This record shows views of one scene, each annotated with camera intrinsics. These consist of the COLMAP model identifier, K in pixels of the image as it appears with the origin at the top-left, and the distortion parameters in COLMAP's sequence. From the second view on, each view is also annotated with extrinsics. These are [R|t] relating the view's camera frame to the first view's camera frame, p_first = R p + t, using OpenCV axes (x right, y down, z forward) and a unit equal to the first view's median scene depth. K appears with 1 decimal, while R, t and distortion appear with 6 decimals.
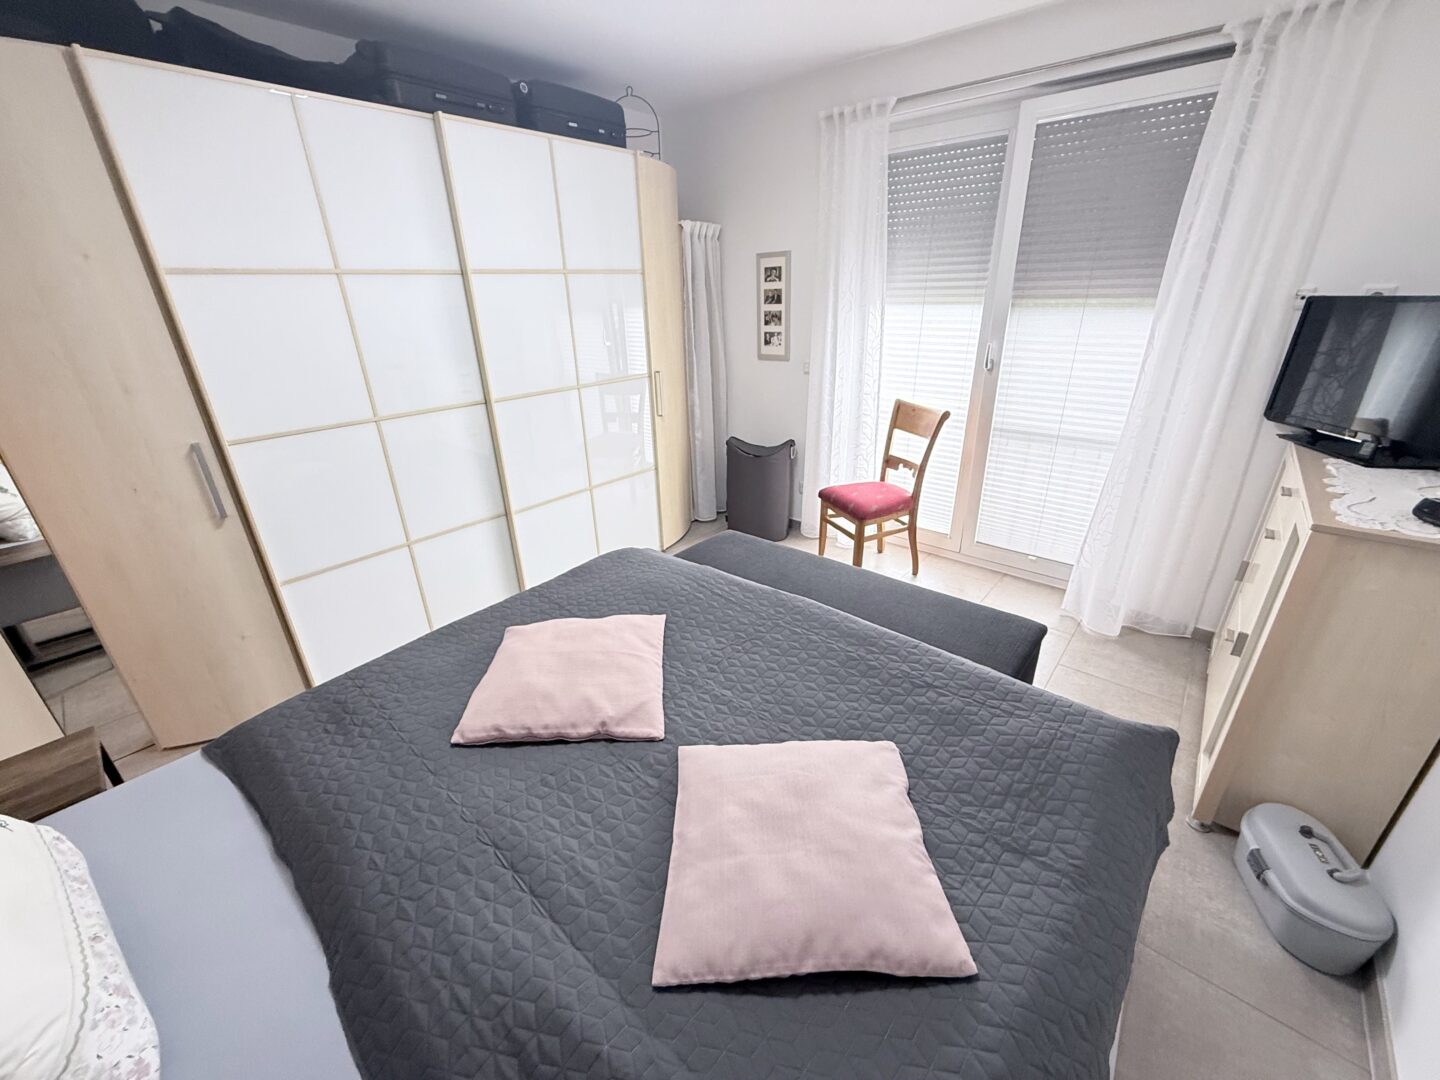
lens RADIAL K [[571.9, 0, 713.9], [0, 571.9, 538.2], [0, 0, 1]] dist [0.001567, -0.000541]
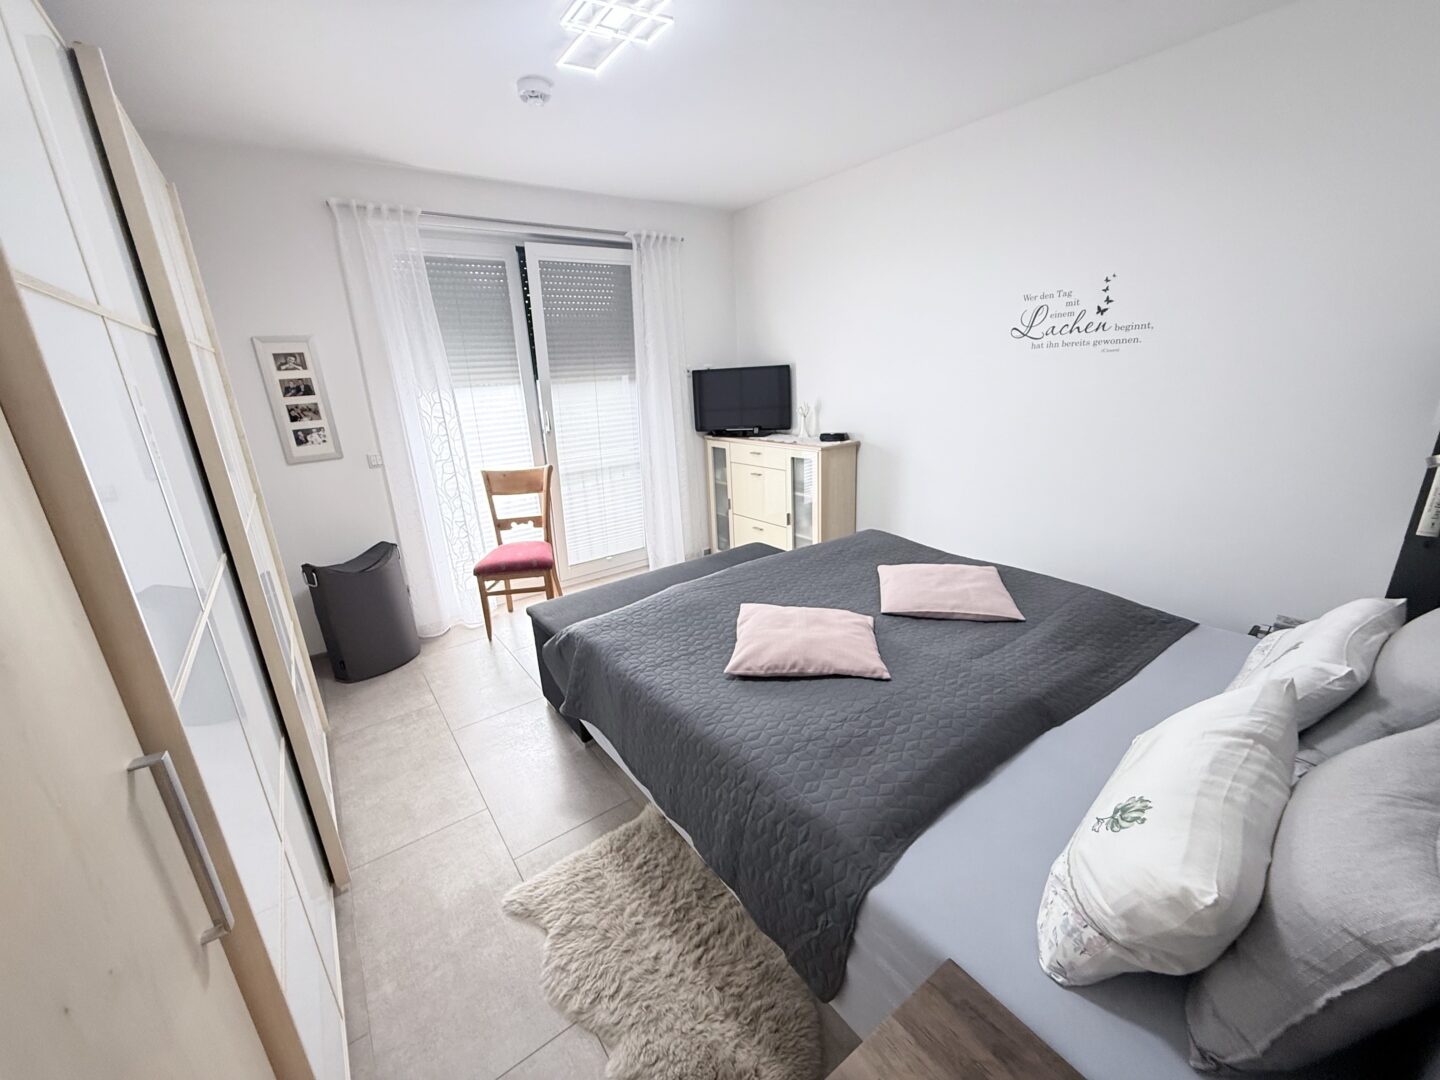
lens RADIAL K [[571.9, 0, 711.2], [0, 571.9, 542.2], [0, 0, 1]] dist [0.001567, -0.000541]
pose [[0.230033, -0.277776, 0.932698, -0.633410], [0.425381, 0.890695, 0.160354, -0.110846], [-0.875292, 0.359865, 0.323050, 0.315173]]
